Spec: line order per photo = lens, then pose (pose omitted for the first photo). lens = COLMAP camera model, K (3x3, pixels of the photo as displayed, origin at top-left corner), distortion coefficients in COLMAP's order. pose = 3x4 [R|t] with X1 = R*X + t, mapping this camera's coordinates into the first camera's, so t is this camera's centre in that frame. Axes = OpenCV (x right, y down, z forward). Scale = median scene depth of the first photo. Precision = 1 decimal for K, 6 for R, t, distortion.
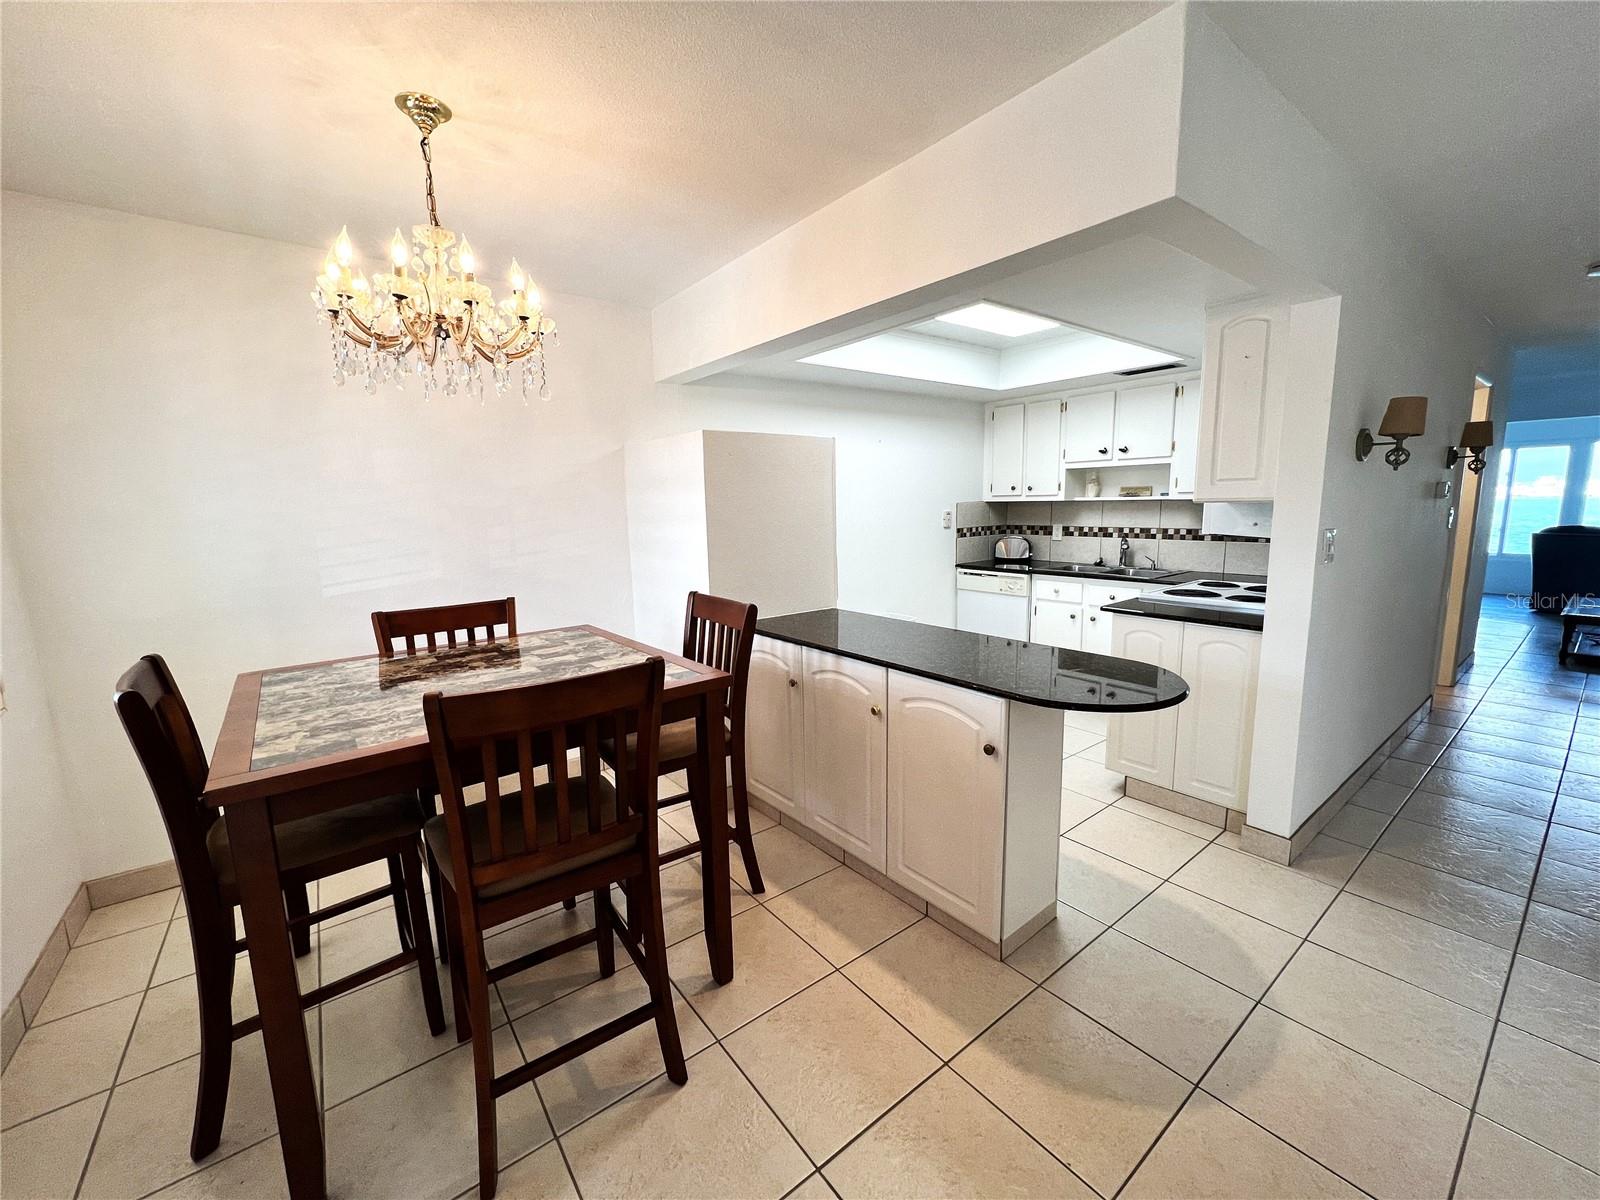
lens RADIAL K [[643.7, 0, 802.3], [0, 643.7, 599.3], [0, 0, 1]] dist [-0.004159, 0.000963]
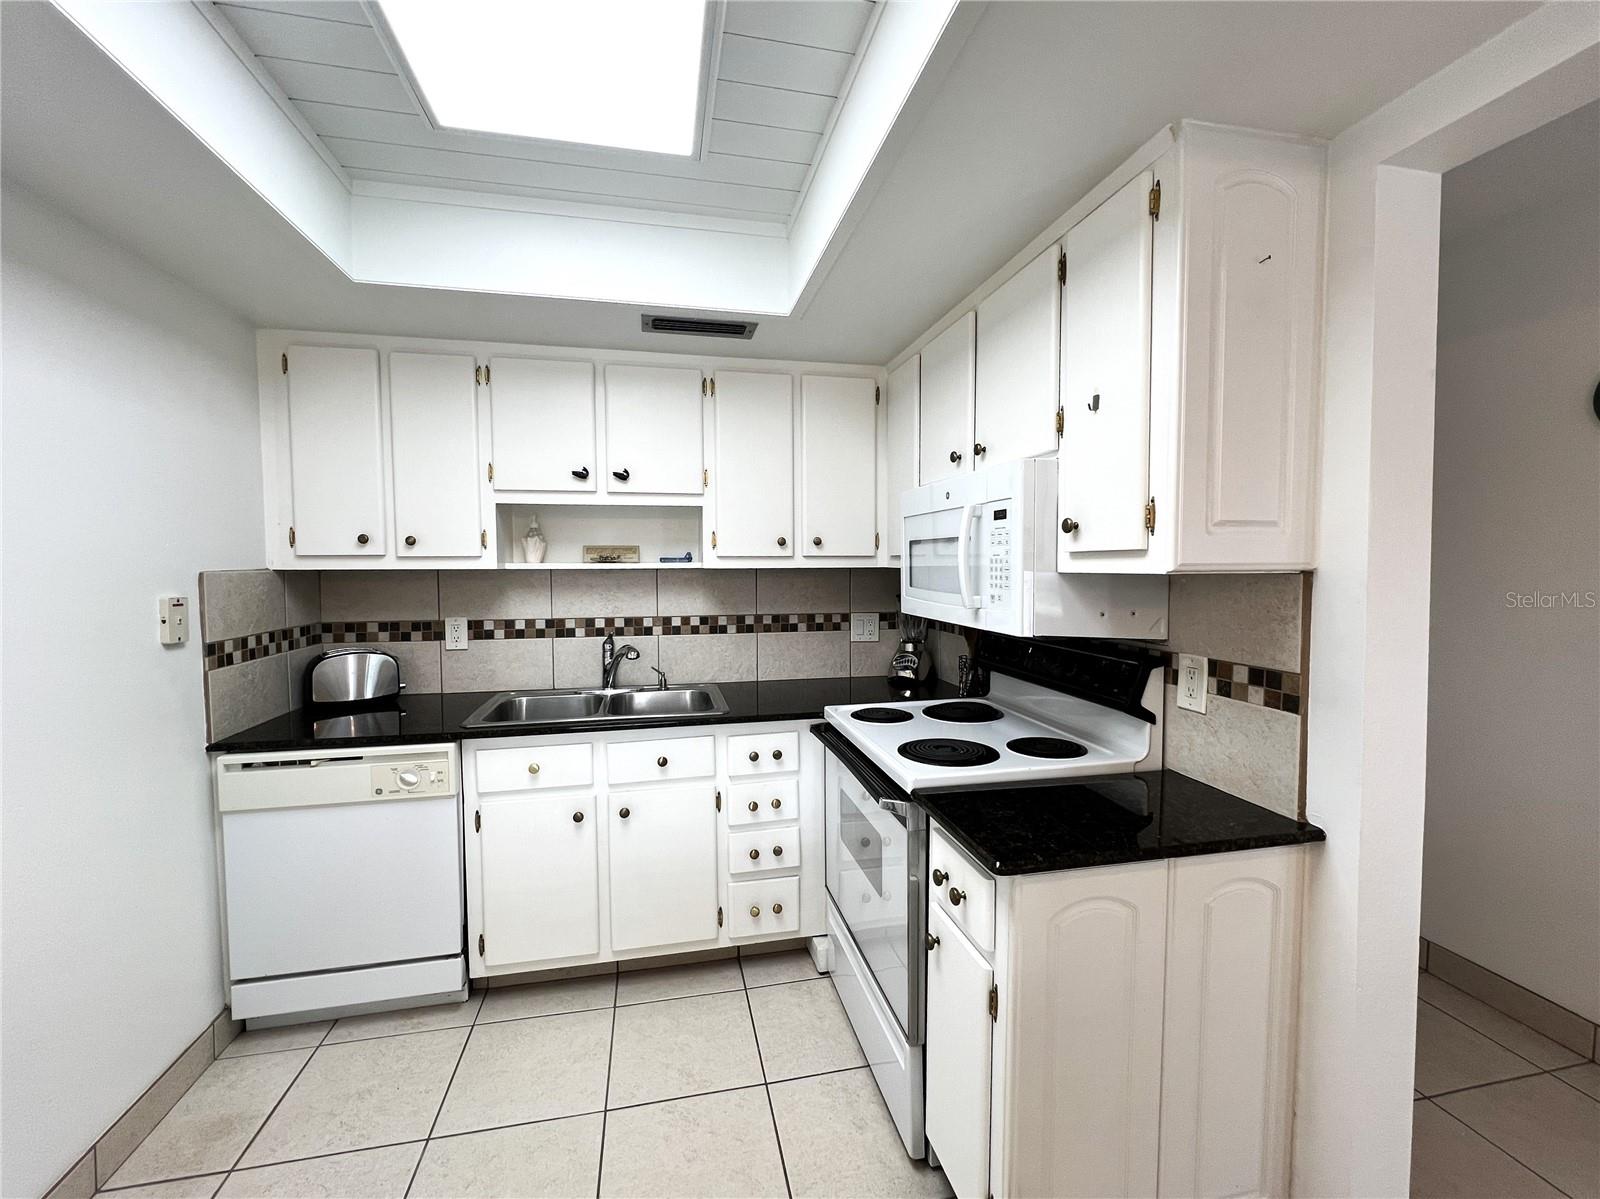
lens RADIAL K [[643.7, 0, 751.9], [0, 643.7, 598.4], [0, 0, 1]] dist [-0.004159, 0.000963]
pose [[0.439262, -0.032353, 0.897776, 0.058927], [0.128713, 0.991307, -0.027253, -0.090949], [-0.889090, 0.127526, 0.439608, 0.601100]]
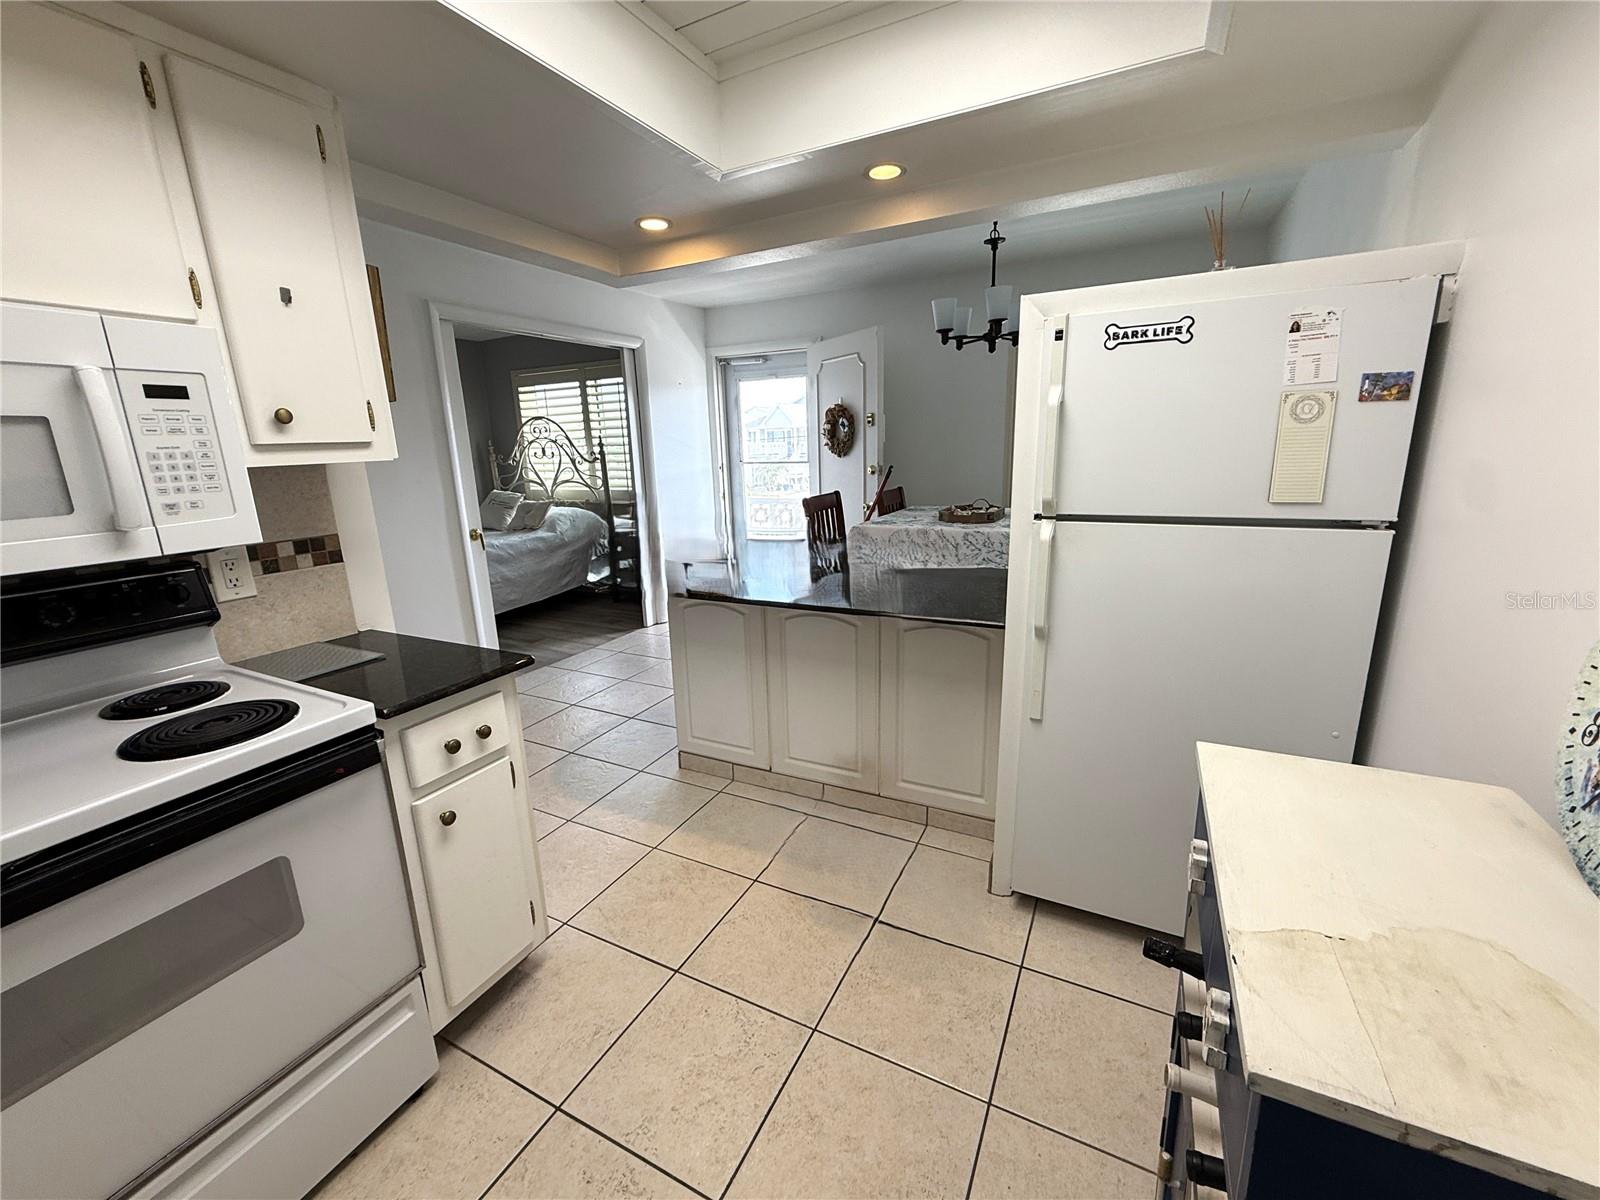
lens RADIAL K [[645.6, 0, 802.3], [0, 645.6, 591.6], [0, 0, 1]] dist [0.000164, 0.000021]
pose [[-0.904810, 0.139392, -0.402354, 0.199026], [-0.019235, 0.930558, 0.365639, -0.124737], [0.425381, 0.338573, -0.839297, 0.807817]]
